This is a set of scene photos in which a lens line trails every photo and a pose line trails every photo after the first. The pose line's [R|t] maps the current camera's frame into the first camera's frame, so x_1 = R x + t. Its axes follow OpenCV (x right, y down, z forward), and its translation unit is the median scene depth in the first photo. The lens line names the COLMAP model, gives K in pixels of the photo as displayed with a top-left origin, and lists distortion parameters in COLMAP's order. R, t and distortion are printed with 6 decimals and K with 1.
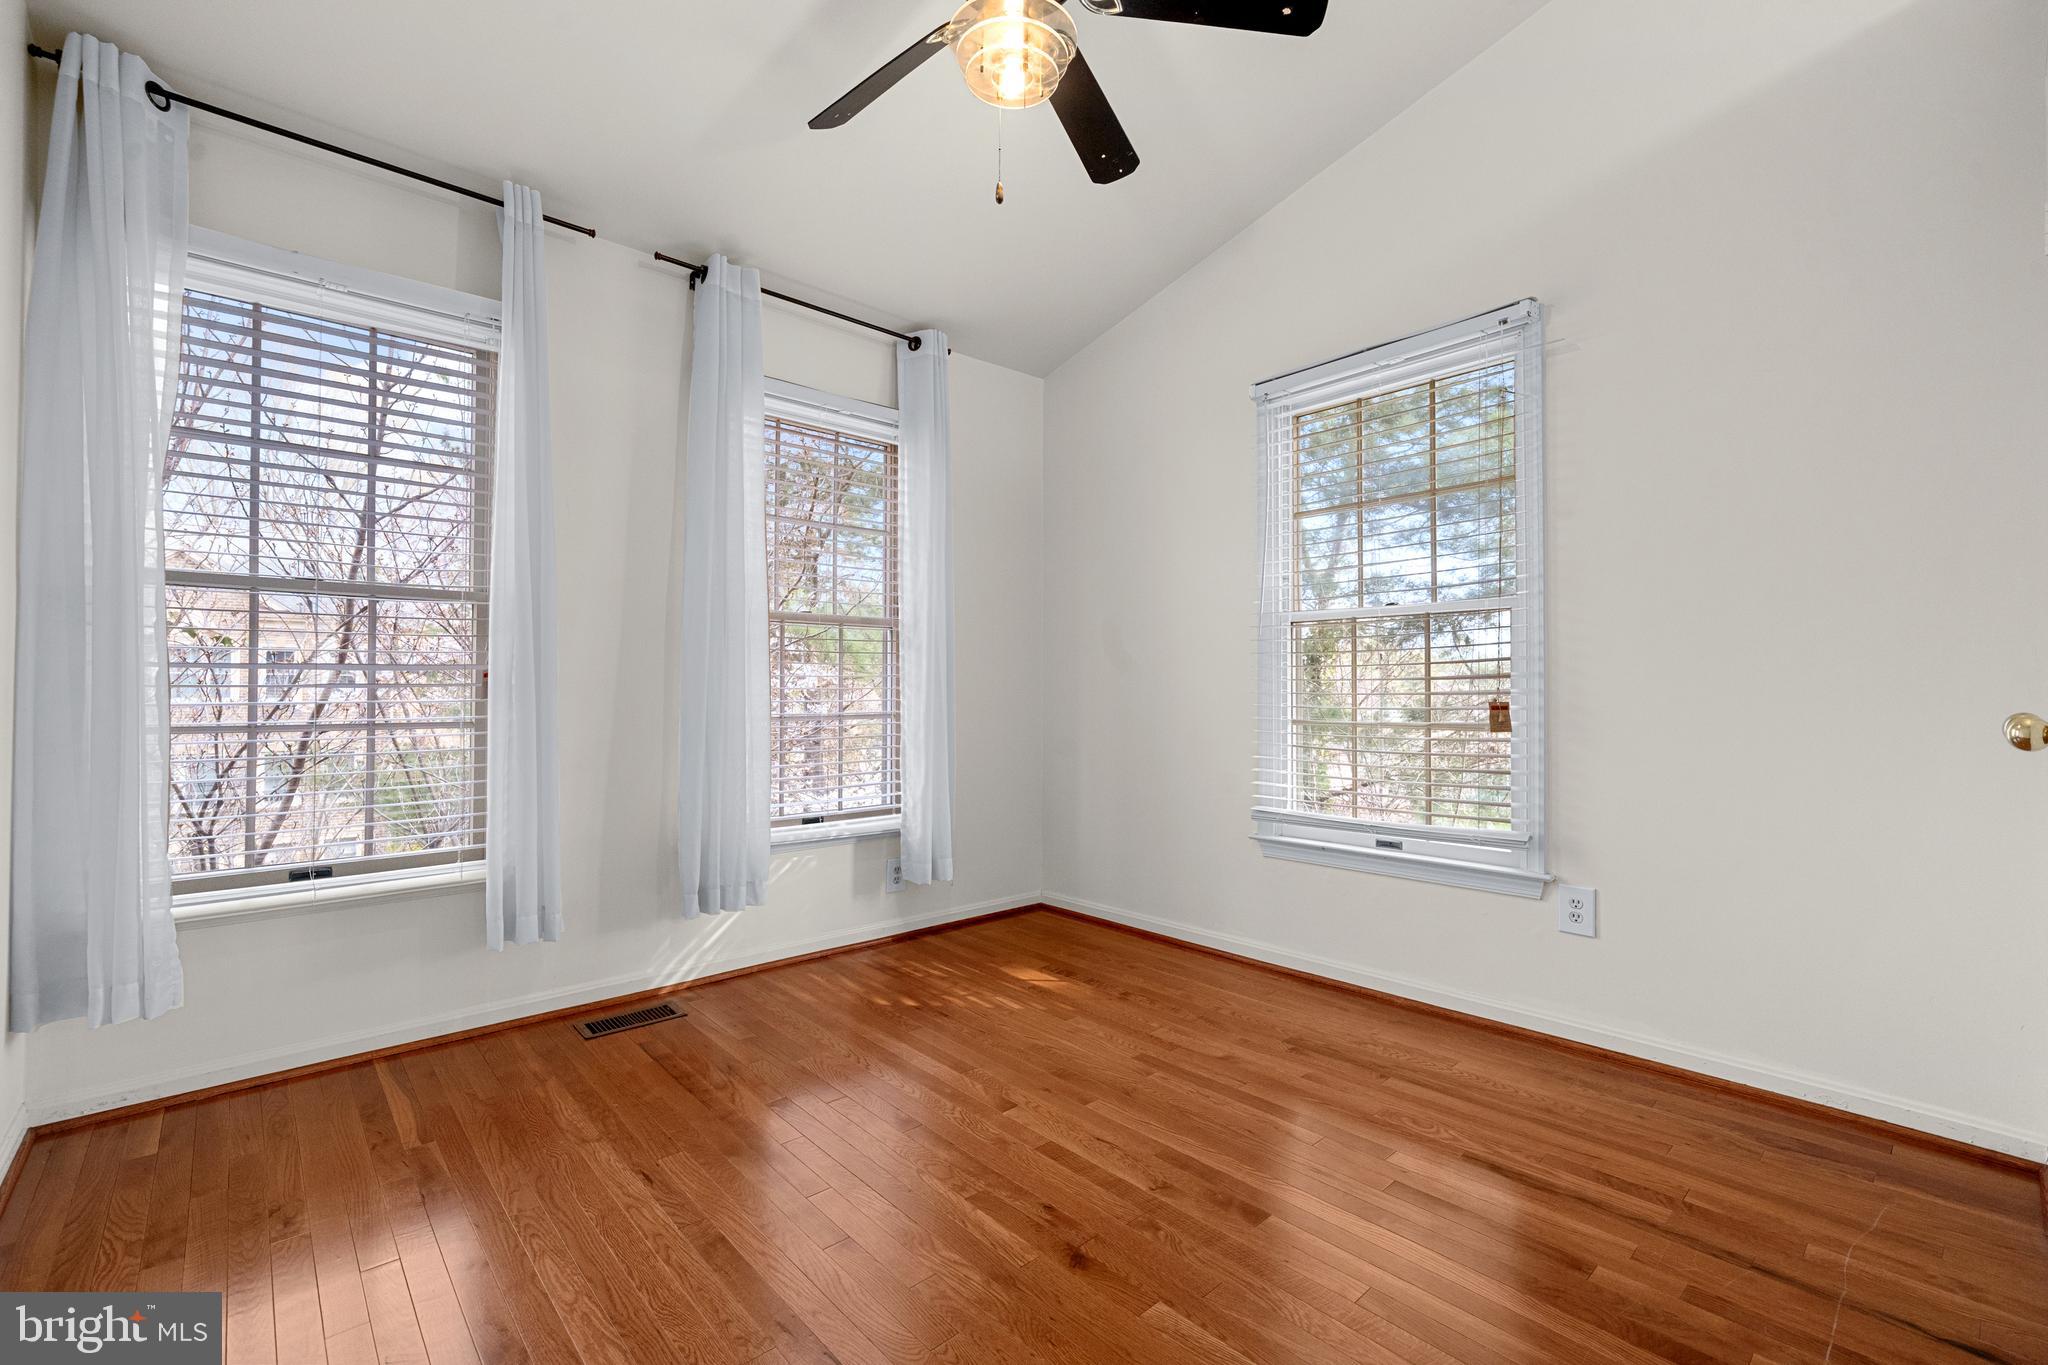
lens RADIAL K [[896.1, 0, 1027.7], [0, 896.1, 691.1], [0, 0, 1]] dist [0.000444, 0.000279]
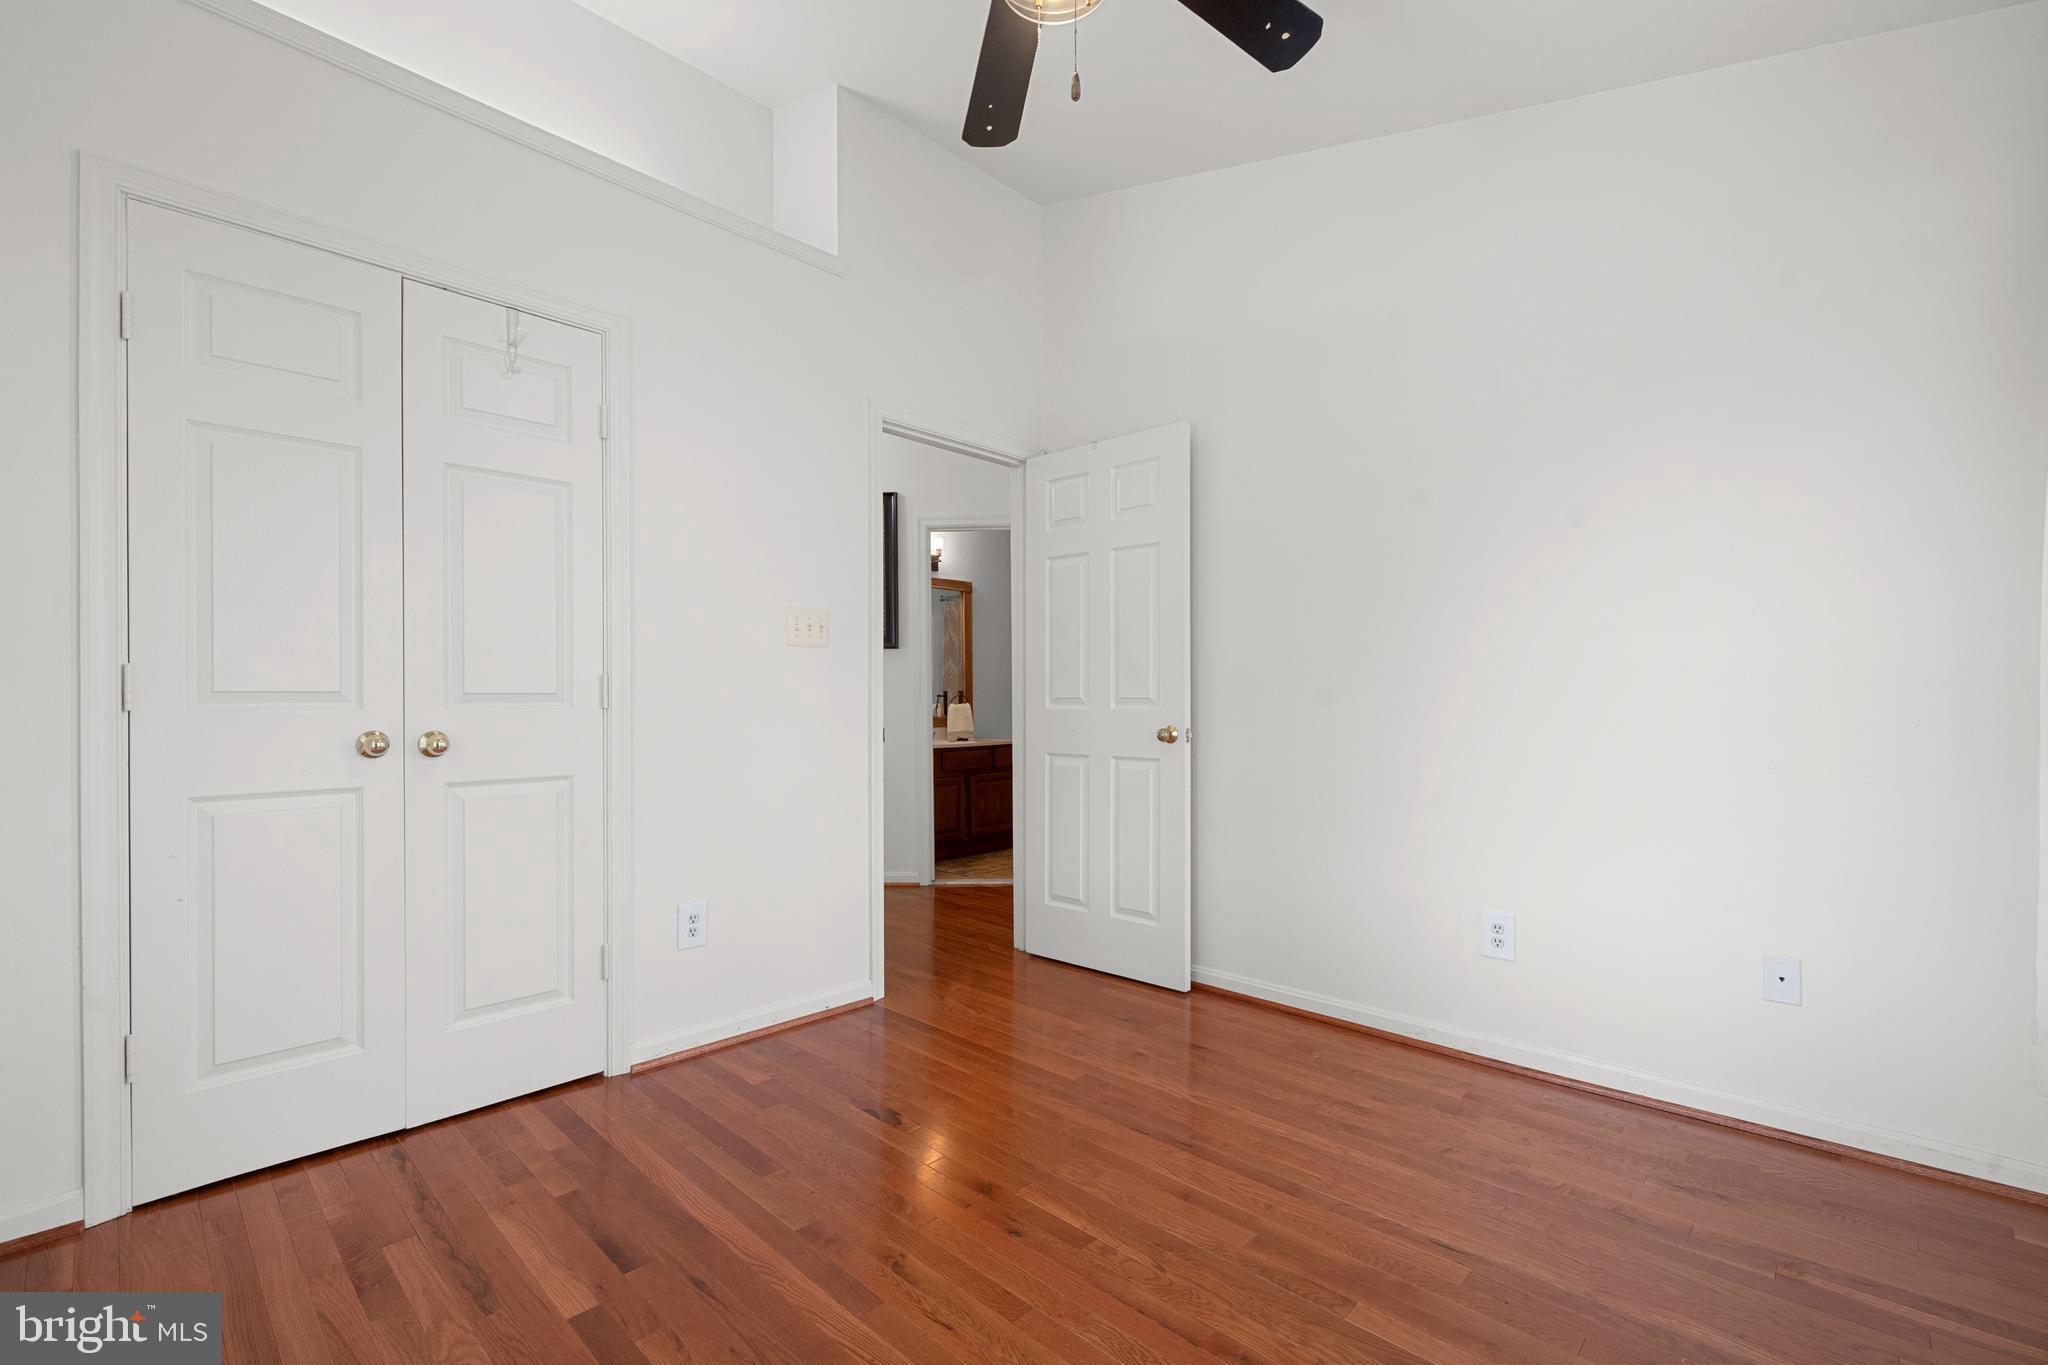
lens RADIAL K [[896.1, 0, 1027.7], [0, 896.1, 691.1], [0, 0, 1]] dist [0.000444, 0.000279]
pose [[-0.996321, 0.002567, -0.085666, 0.079845], [0.003304, 0.999959, -0.008466, -0.021567], [0.085641, -0.008718, -0.996288, 1.793960]]
